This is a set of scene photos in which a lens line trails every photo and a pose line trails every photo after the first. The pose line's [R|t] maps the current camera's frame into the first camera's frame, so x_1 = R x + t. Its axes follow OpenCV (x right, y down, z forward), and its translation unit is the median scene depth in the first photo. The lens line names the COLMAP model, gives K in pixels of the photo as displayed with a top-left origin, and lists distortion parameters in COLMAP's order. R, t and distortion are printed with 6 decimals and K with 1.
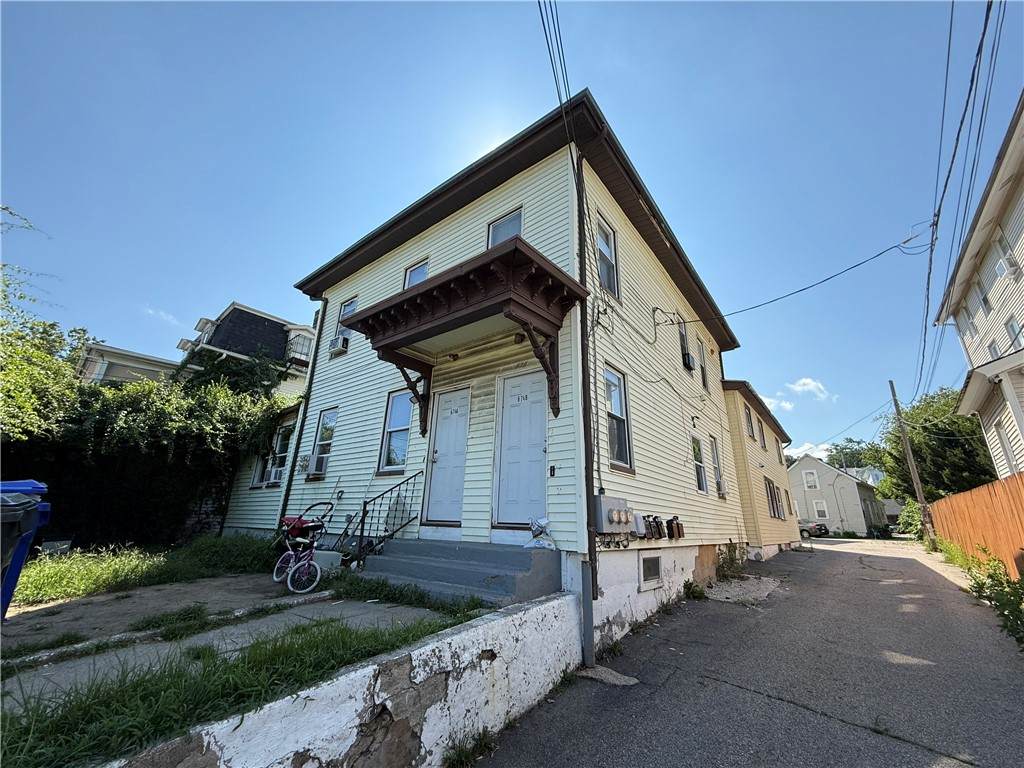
lens RADIAL K [[410.8, 0, 511.4], [0, 410.8, 384.0], [0, 0, 1]] dist [-0.001296, 0.000428]
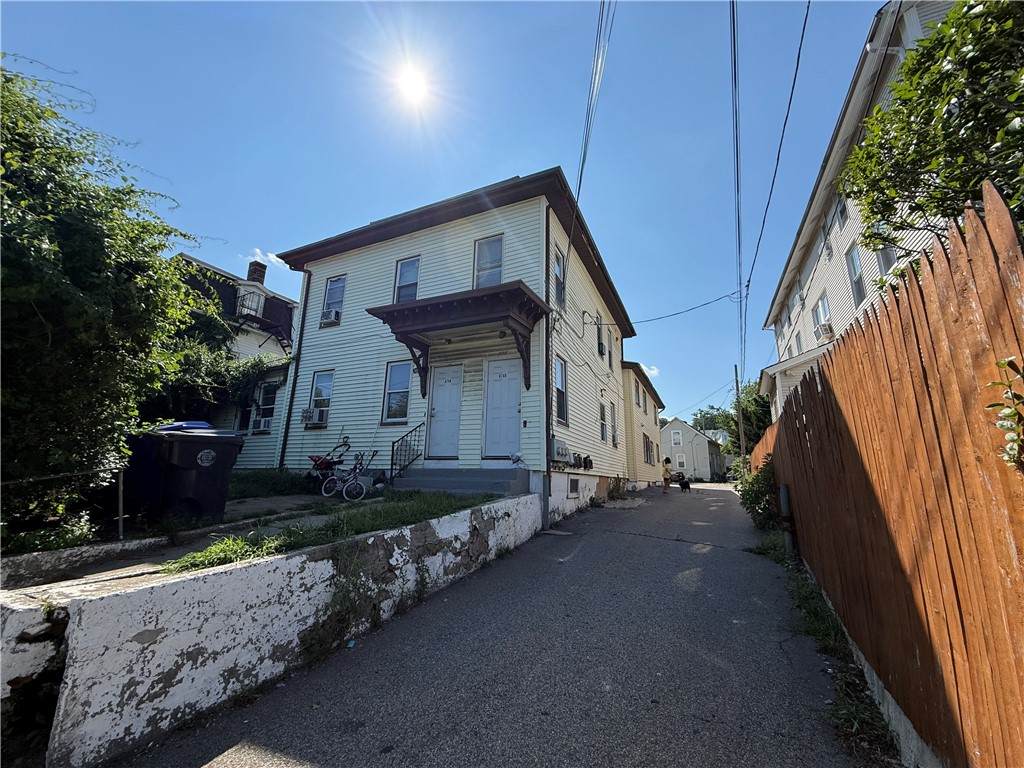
lens RADIAL K [[410.8, 0, 512.4], [0, 410.8, 384.6], [0, 0, 1]] dist [-0.001296, 0.000428]
pose [[0.972596, 0.043278, 0.228438, -0.238431], [-0.066513, 0.993252, 0.095013, -0.066691], [-0.222784, -0.107603, 0.968911, -0.392273]]
